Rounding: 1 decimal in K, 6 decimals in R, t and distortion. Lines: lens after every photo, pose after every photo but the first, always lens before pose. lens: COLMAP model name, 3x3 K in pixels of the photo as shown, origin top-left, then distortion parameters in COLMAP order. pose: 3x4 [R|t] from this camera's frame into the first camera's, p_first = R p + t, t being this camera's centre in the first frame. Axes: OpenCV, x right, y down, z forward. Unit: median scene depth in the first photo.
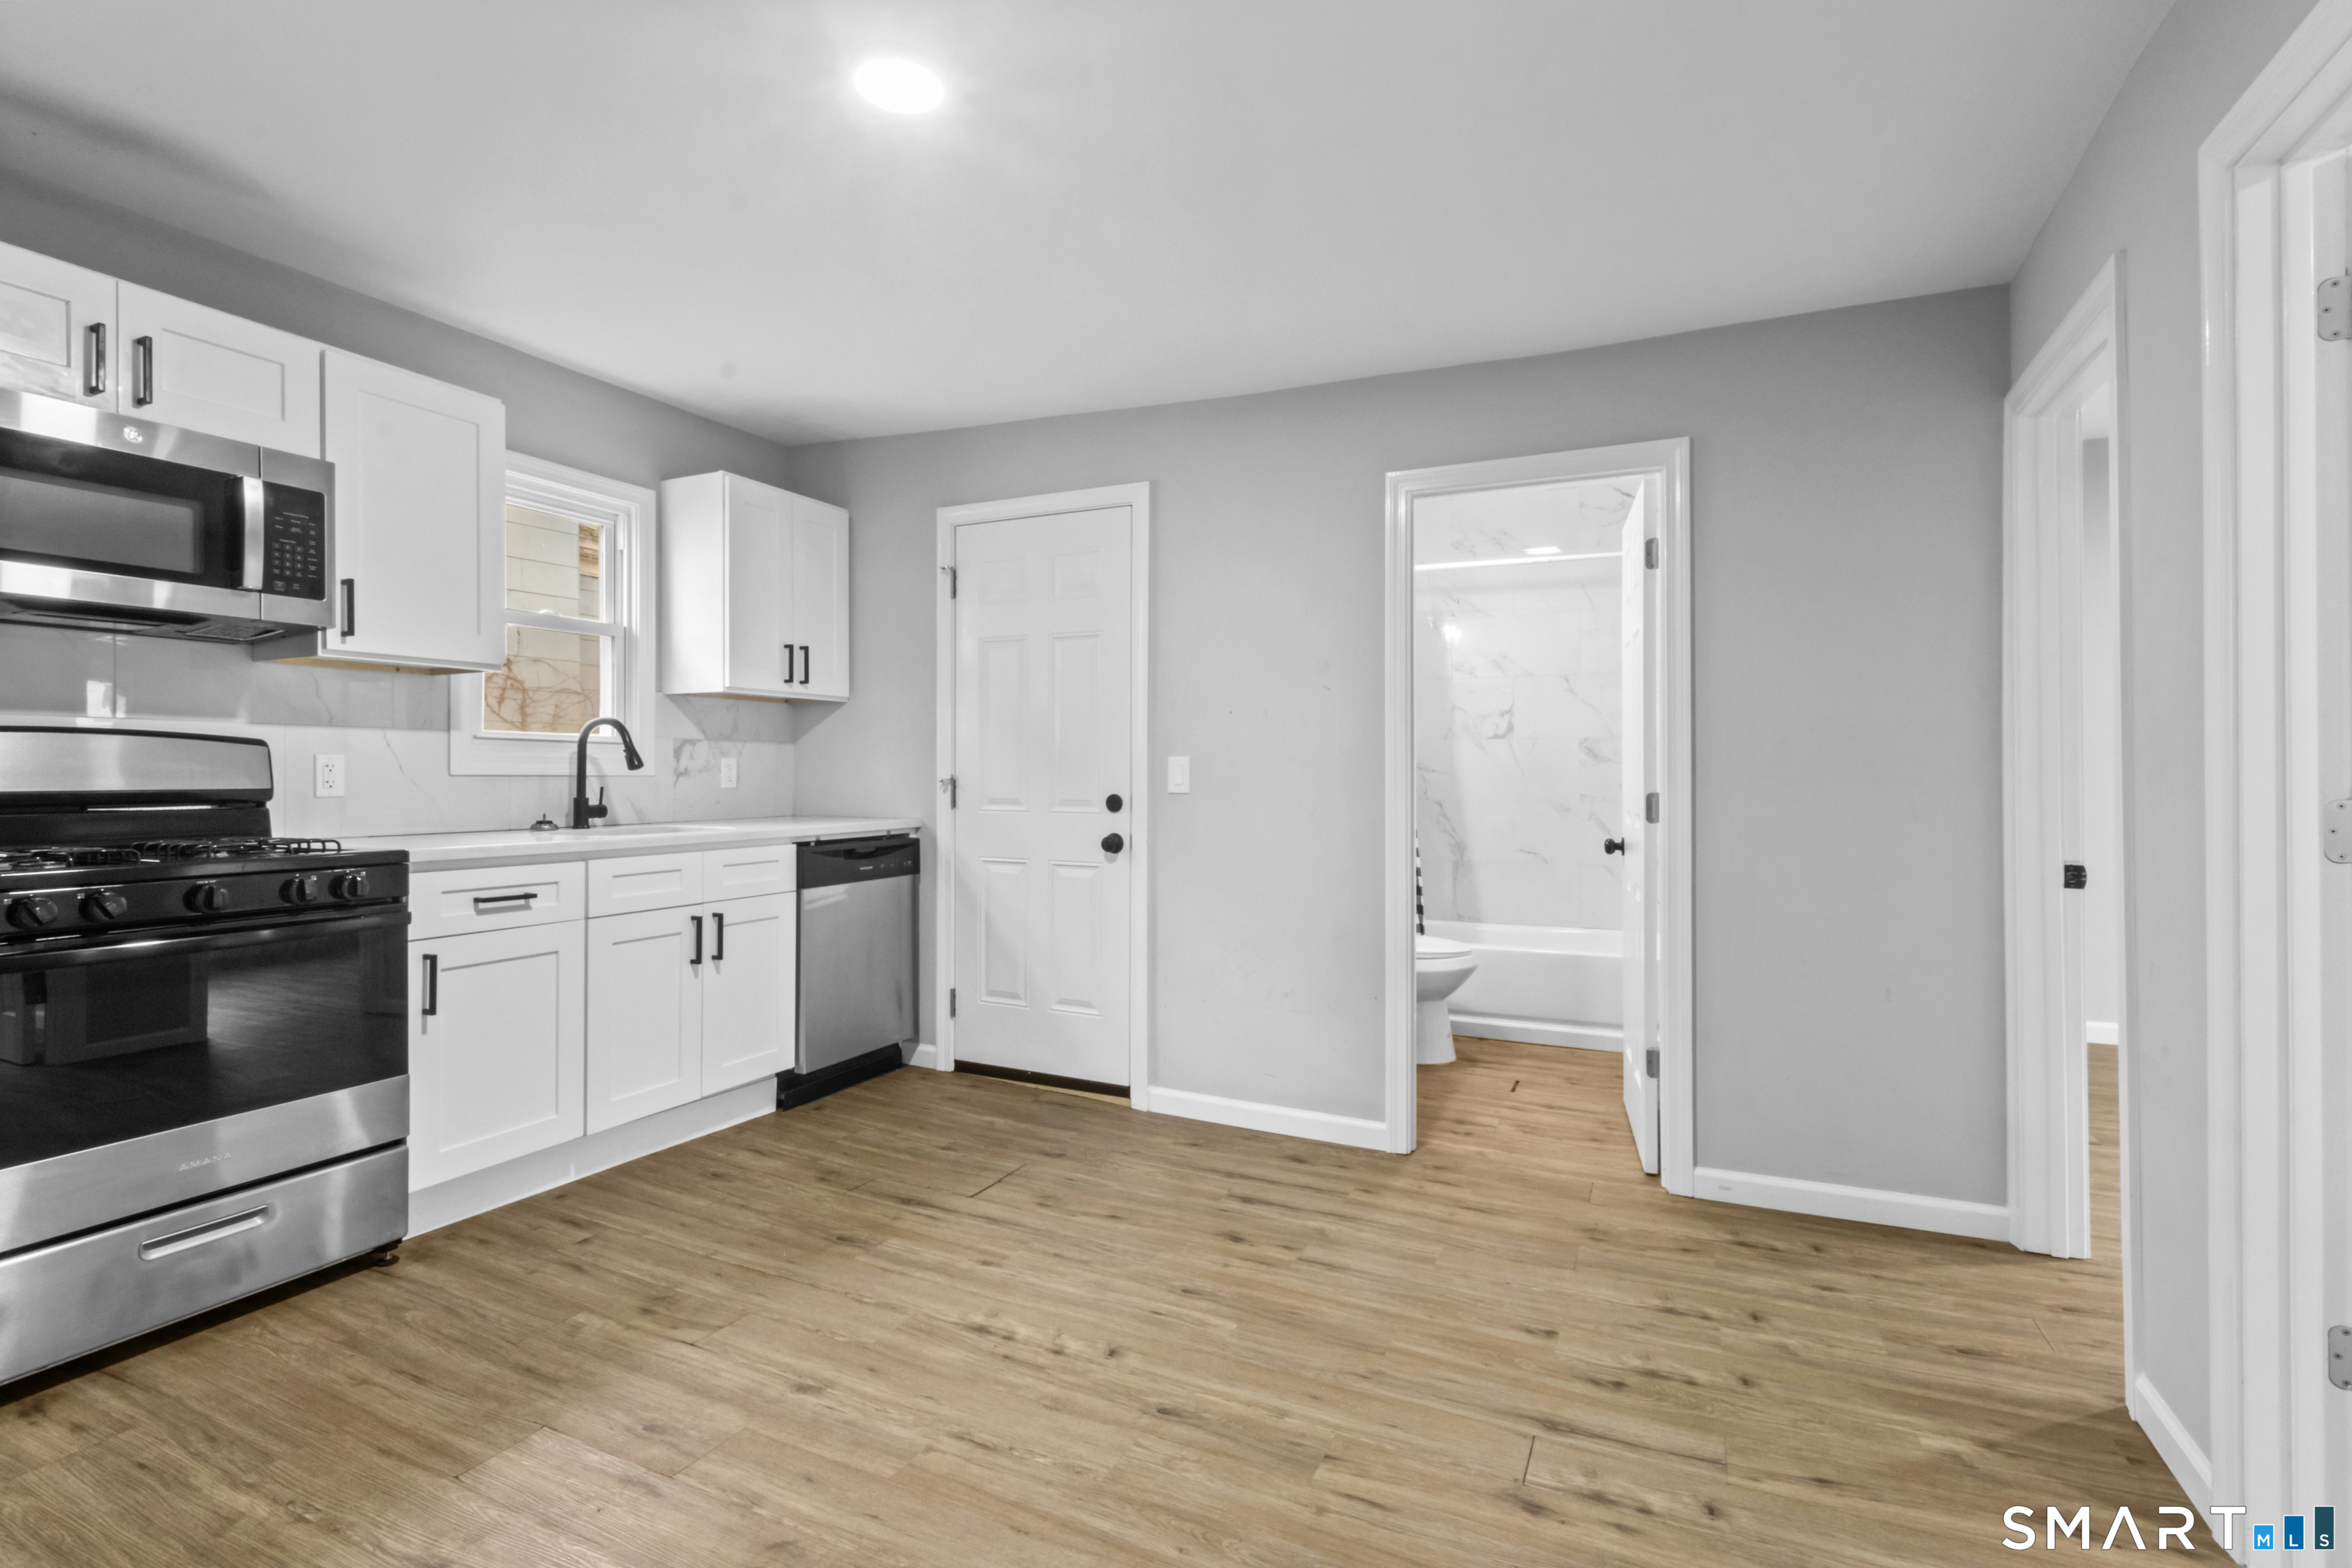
lens RADIAL K [[1092.2, 0, 1176.5], [0, 1092.2, 769.9], [0, 0, 1]] dist [0.002850, 0.000417]
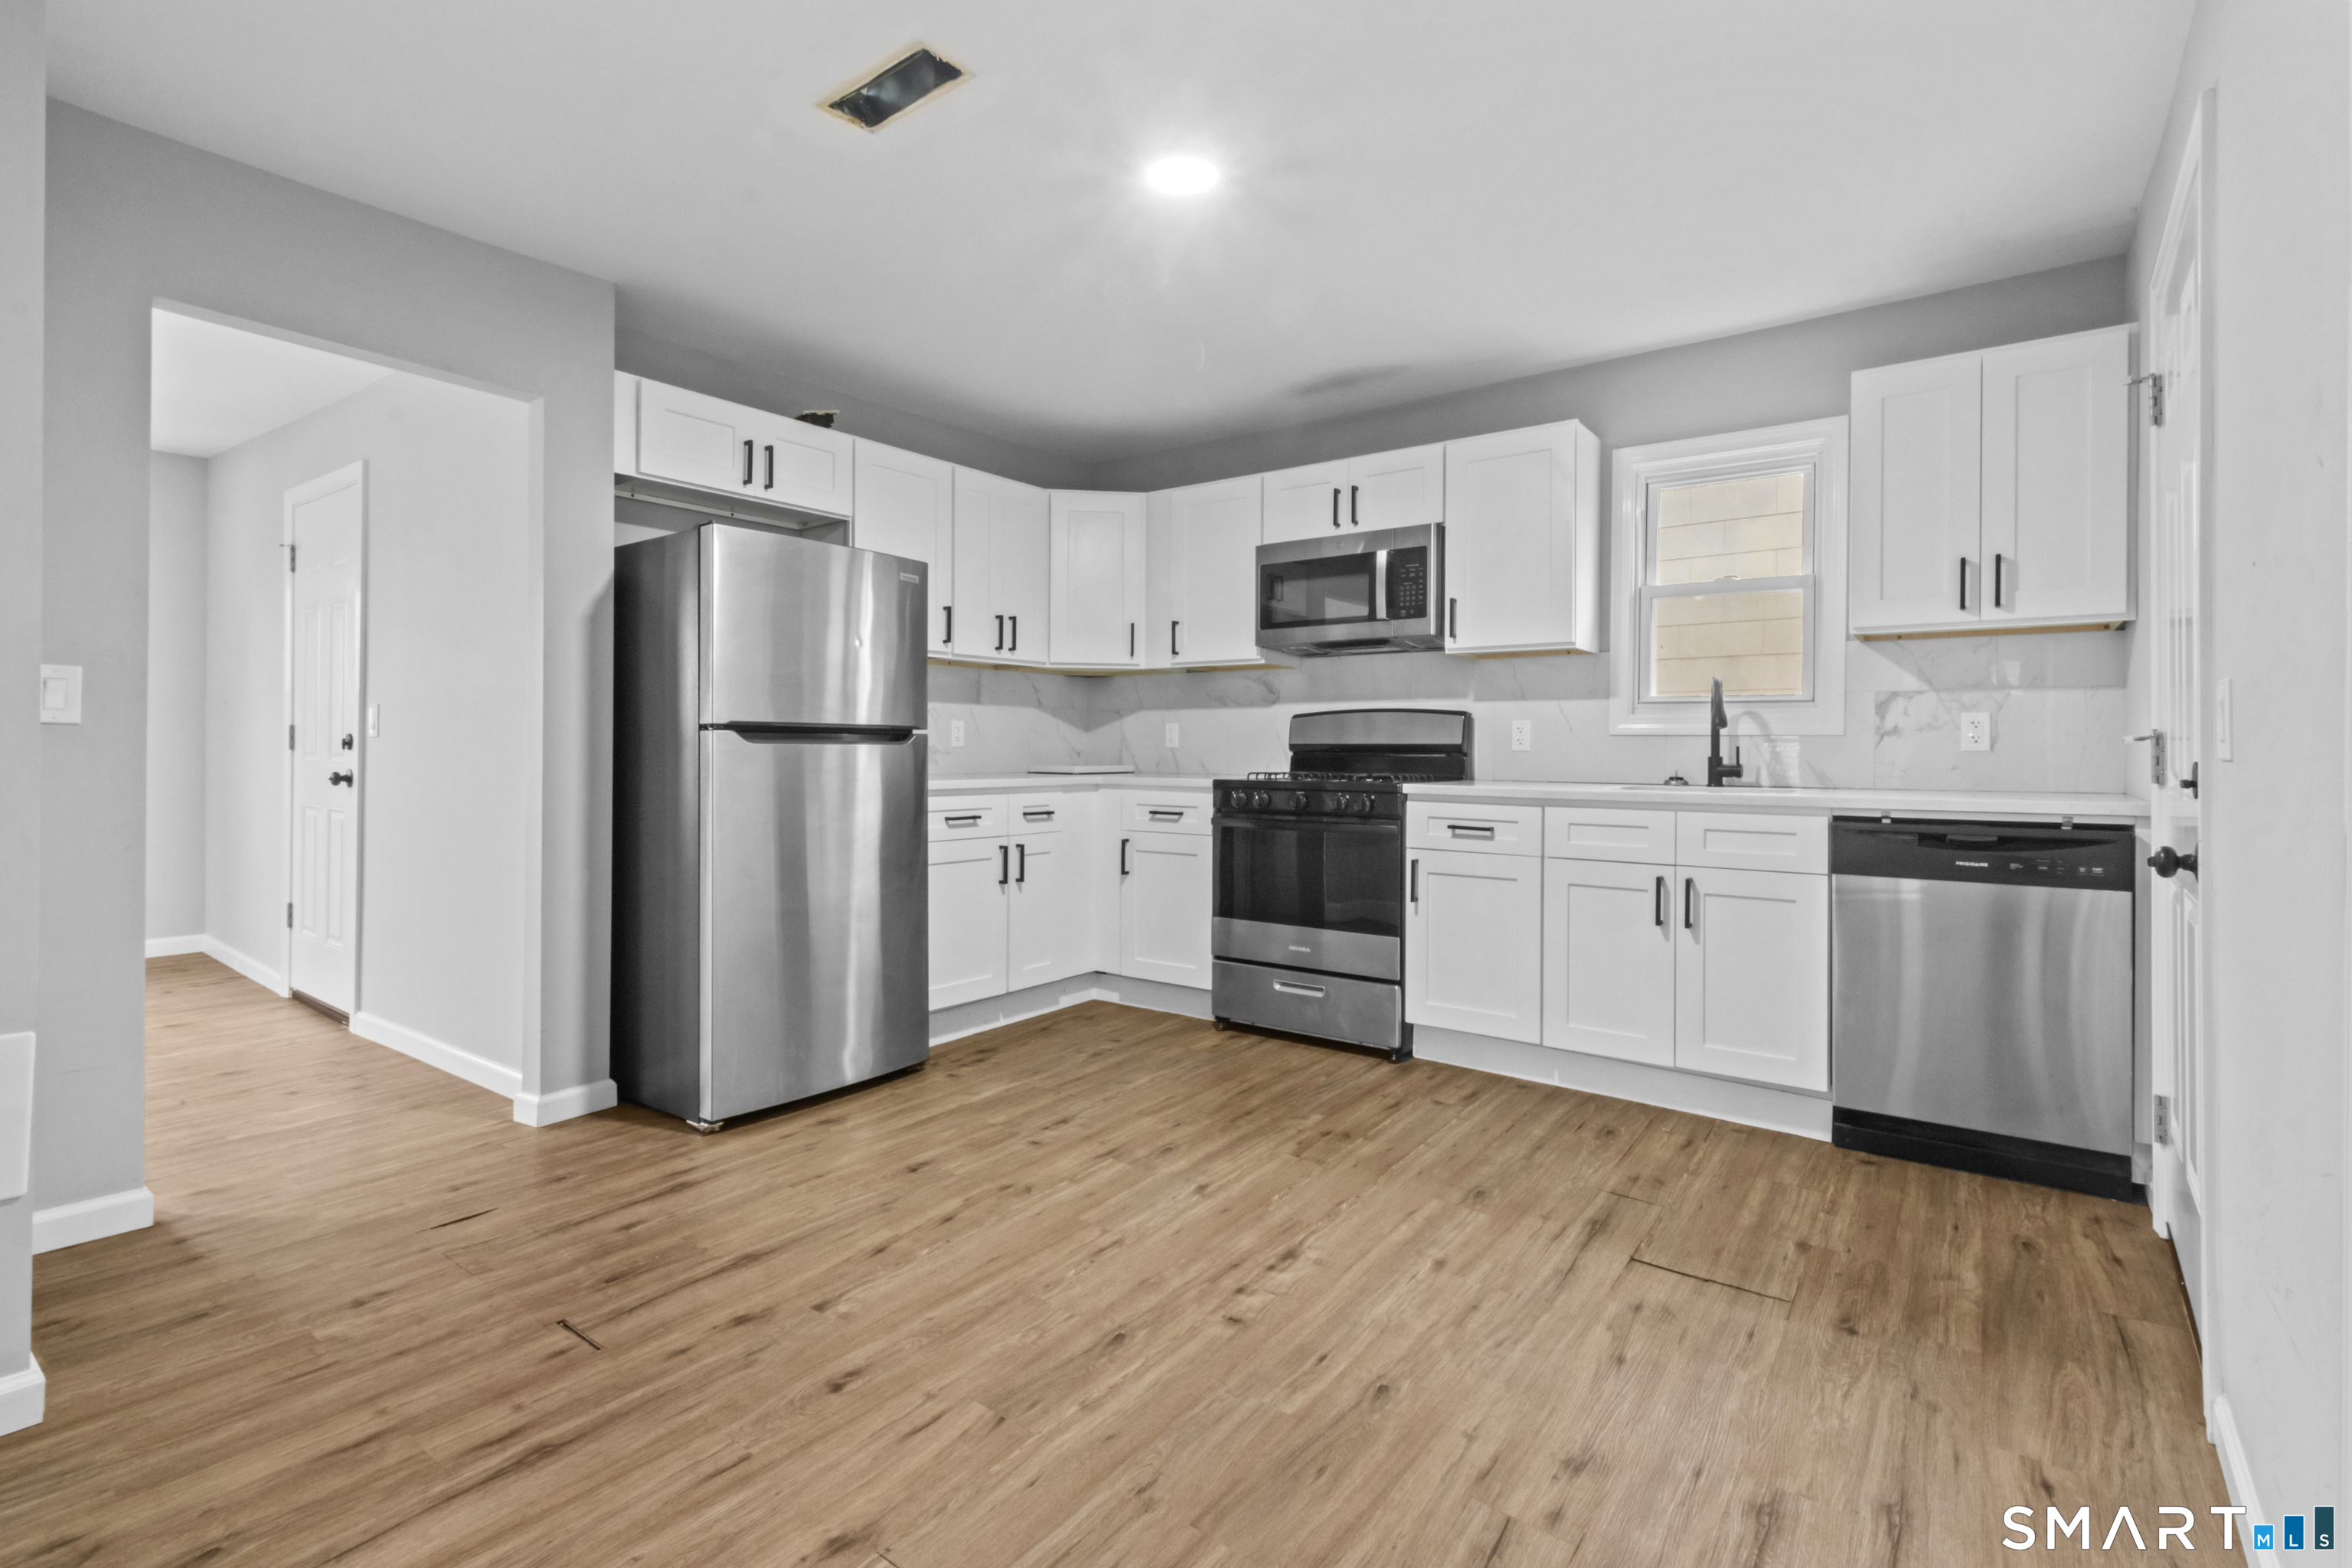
lens RADIAL K [[1094.8, 0, 1173.3], [0, 1094.8, 749.4], [0, 0, 1]] dist [0.002643, -0.000091]
pose [[-0.200232, 0.001142, -0.979748, 0.798916], [-0.001025, 0.999999, 0.001375, 0.025242], [0.979748, 0.001280, -0.200231, 1.013732]]
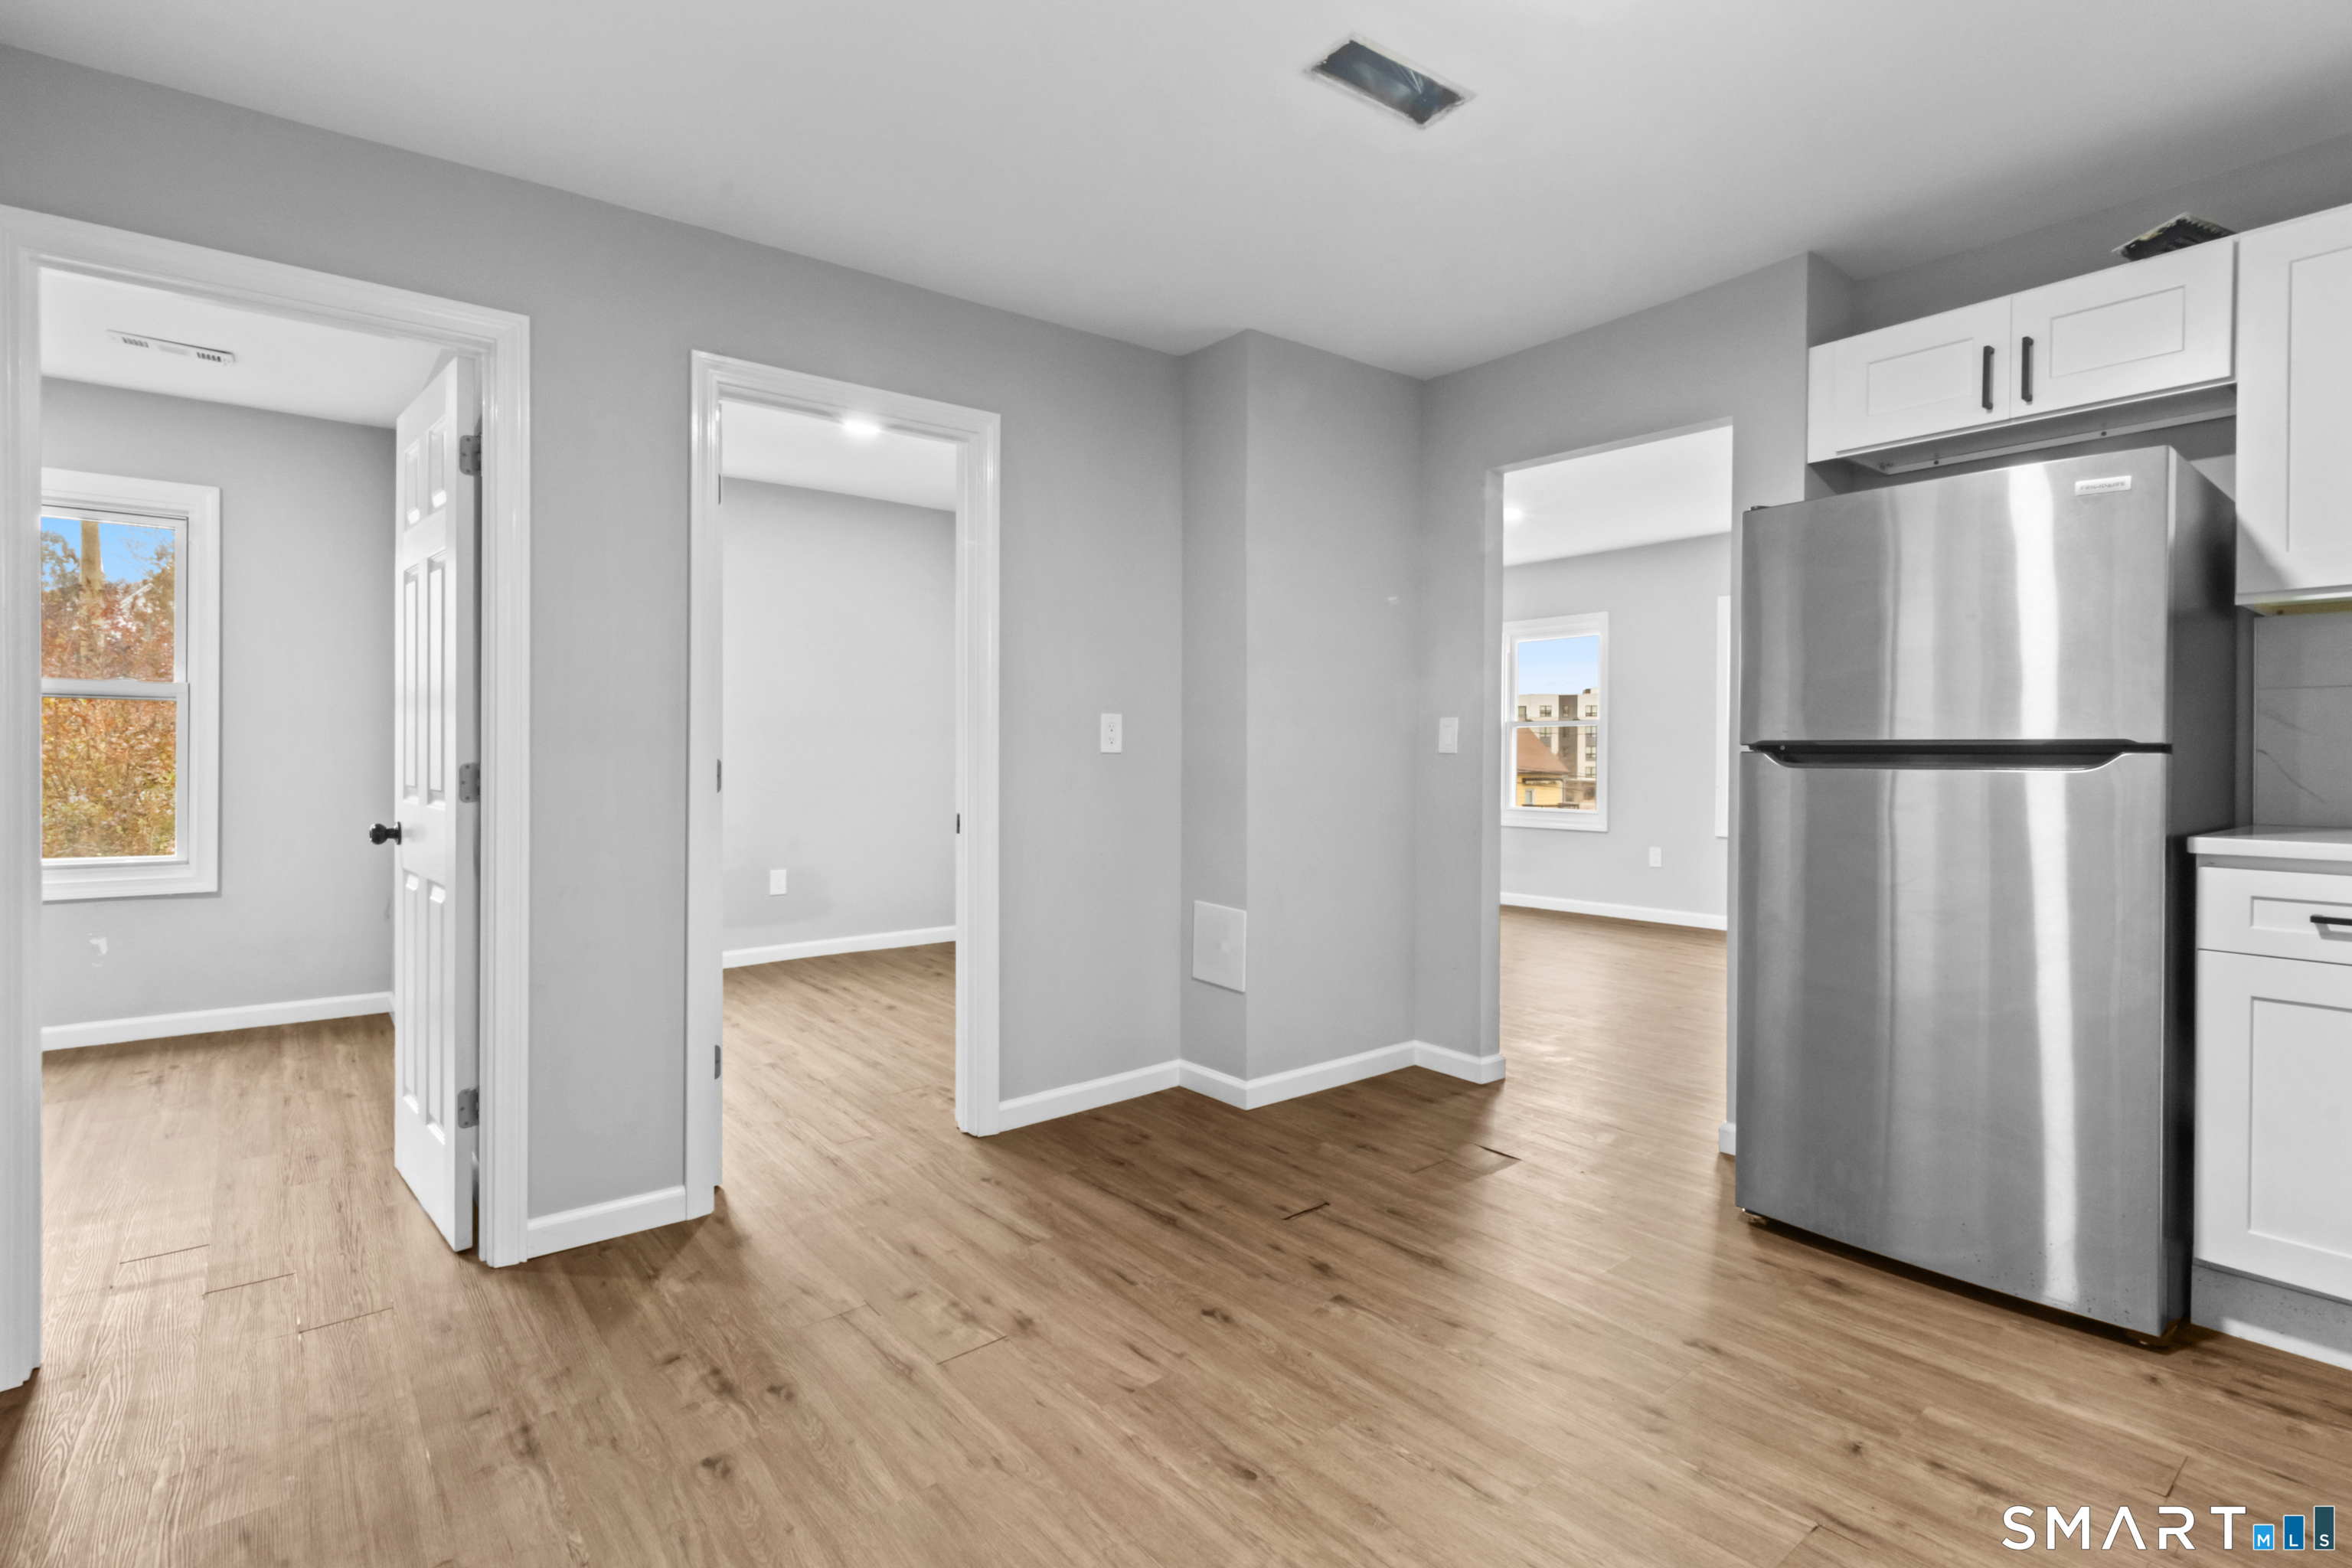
lens RADIAL K [[1128.5, 0, 1172.6], [0, 1128.5, 754.4], [0, 0, 1]] dist [0.001708, 0.000660]
pose [[-0.897250, -0.002386, 0.441516, -0.283057], [-0.004591, 0.999982, -0.003926, 0.015692], [-0.441499, -0.005550, -0.897245, 1.479699]]
